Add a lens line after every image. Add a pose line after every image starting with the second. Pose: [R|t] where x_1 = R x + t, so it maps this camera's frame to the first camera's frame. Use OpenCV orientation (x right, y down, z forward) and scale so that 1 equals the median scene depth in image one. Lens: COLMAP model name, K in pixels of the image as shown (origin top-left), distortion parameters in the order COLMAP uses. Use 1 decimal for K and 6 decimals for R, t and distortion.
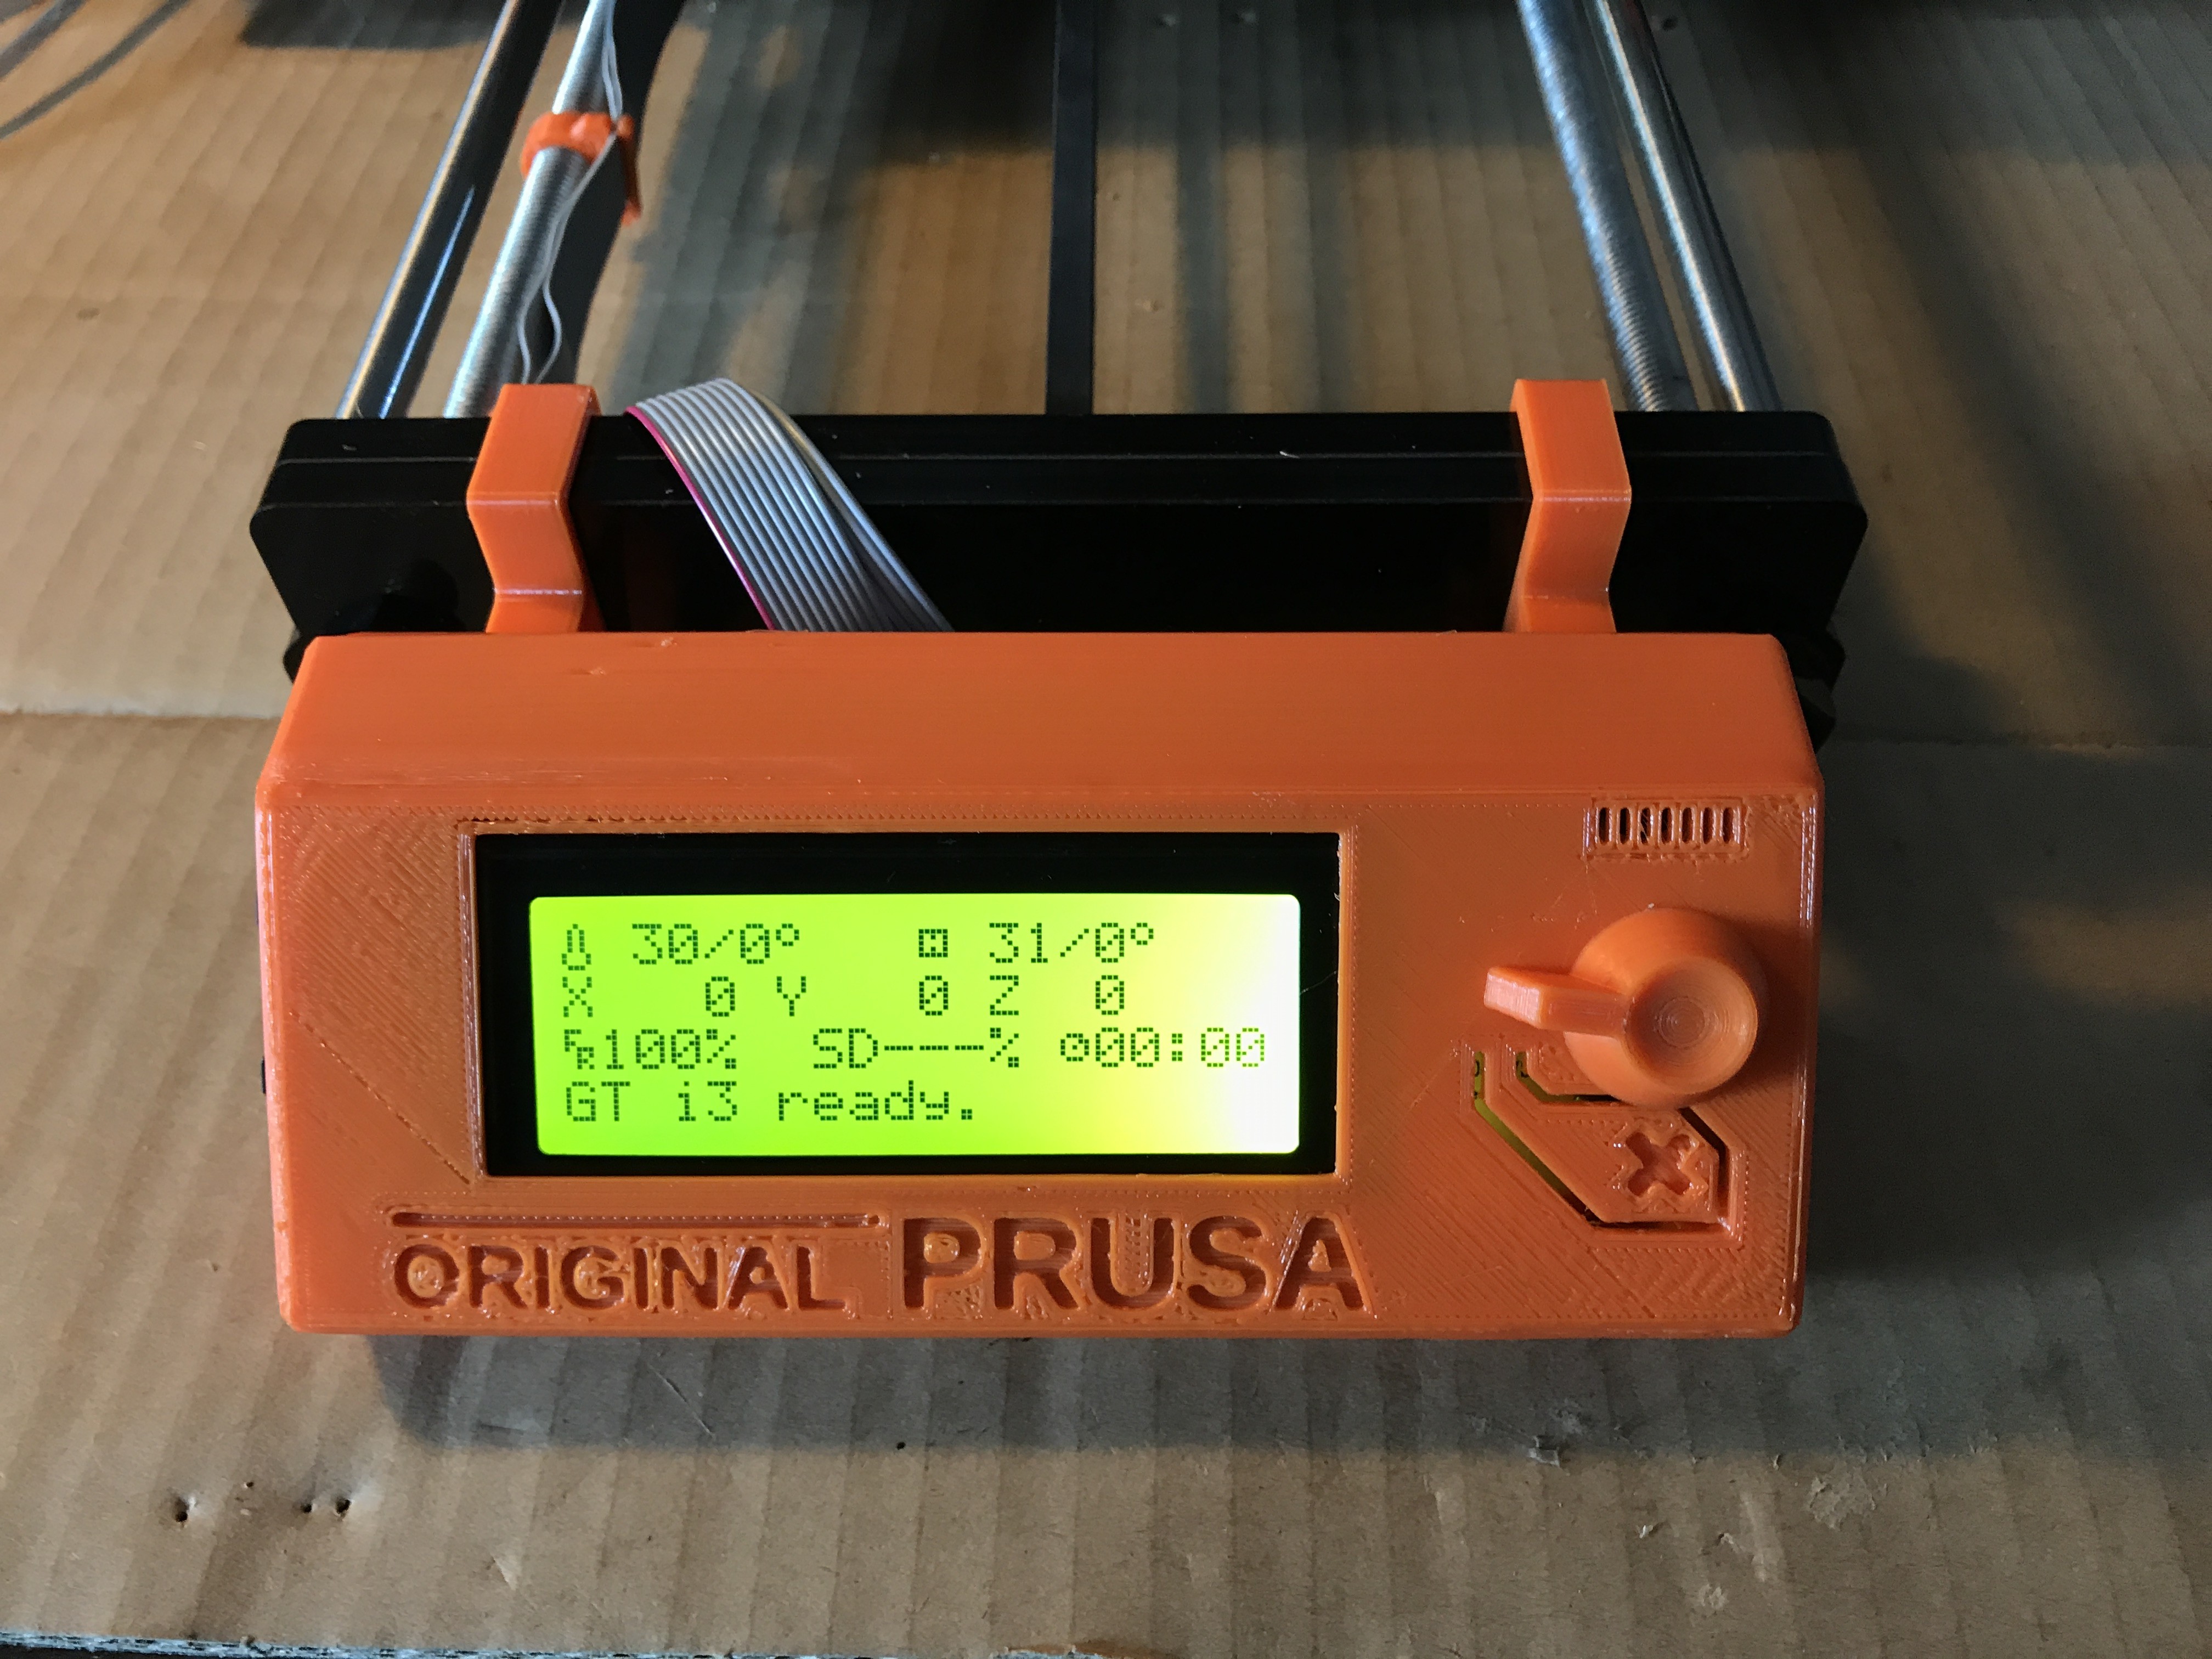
lens RADIAL K [[1964.4, 0, 1106.0], [0, 1964.4, 829.5], [0, 0, 1]] dist [0.000790, -0.203492]
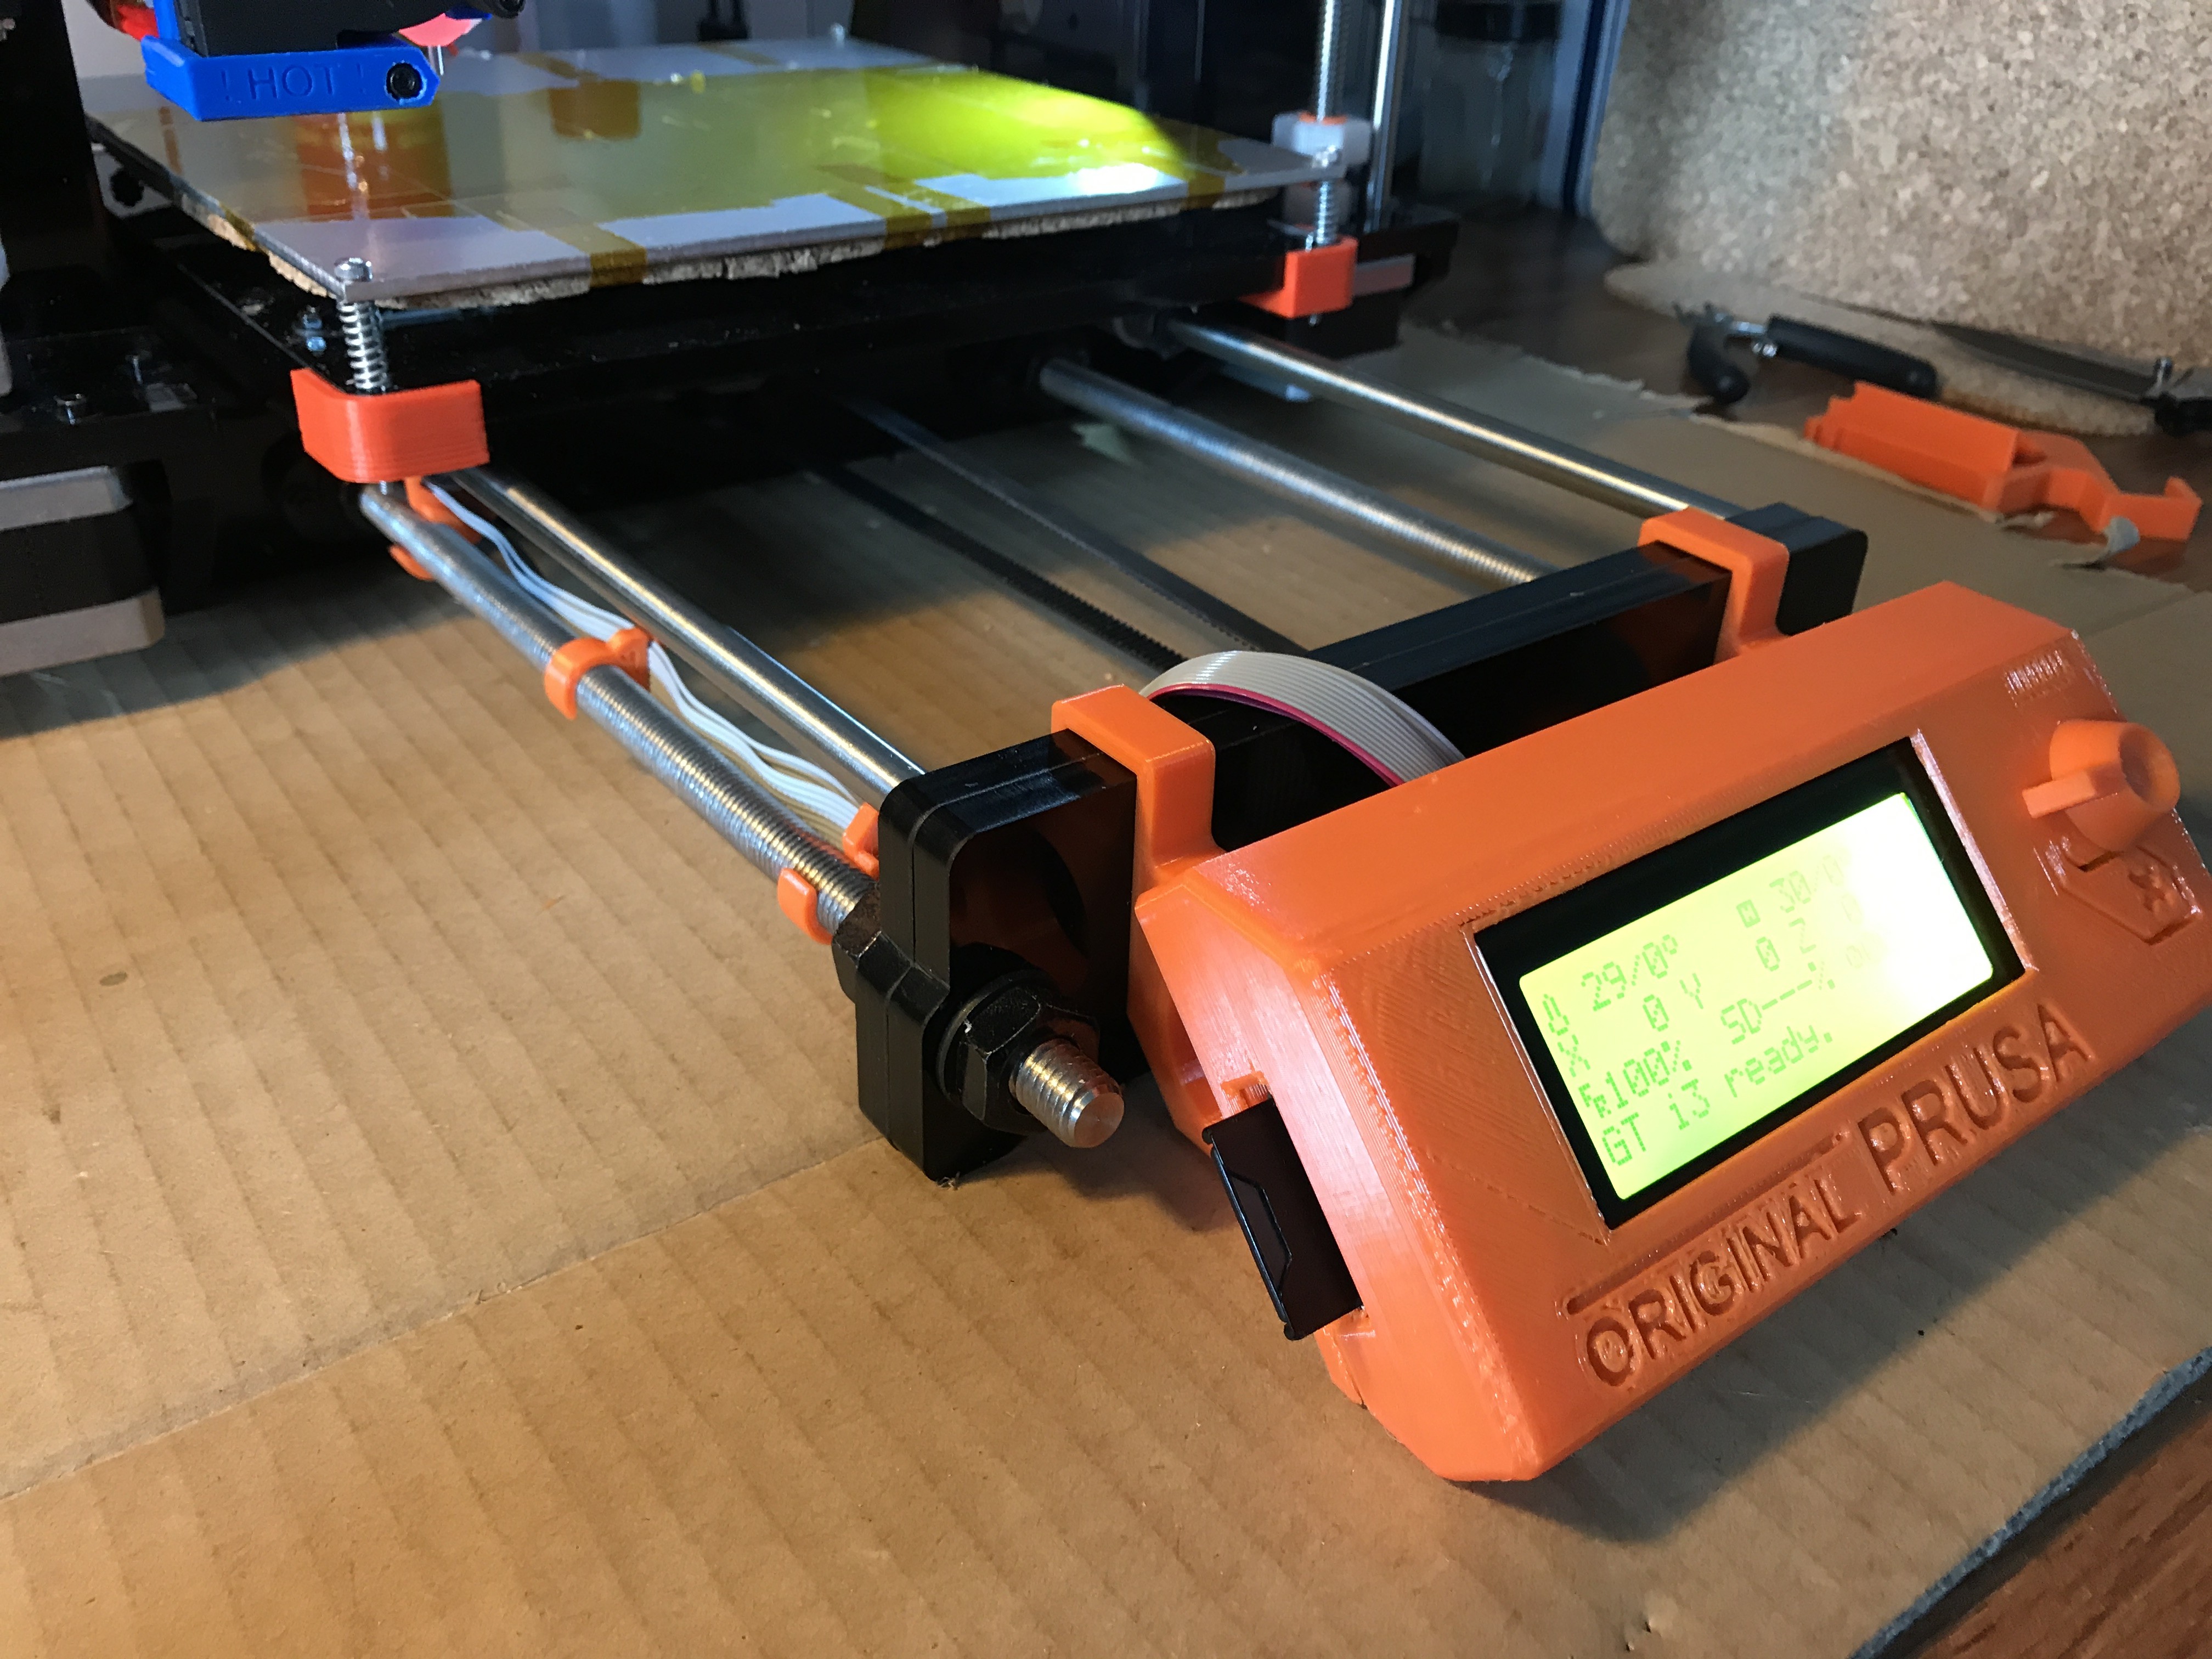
lens RADIAL K [[1964.4, 0, 1106.0], [0, 1964.4, 829.5], [0, 0, 1]] dist [0.000790, -0.203492]
pose [[0.801888, -0.293610, 0.520355, -1.014834], [0.459158, 0.860099, -0.222270, 0.099847], [-0.382296, 0.417160, 0.824516, 0.135080]]
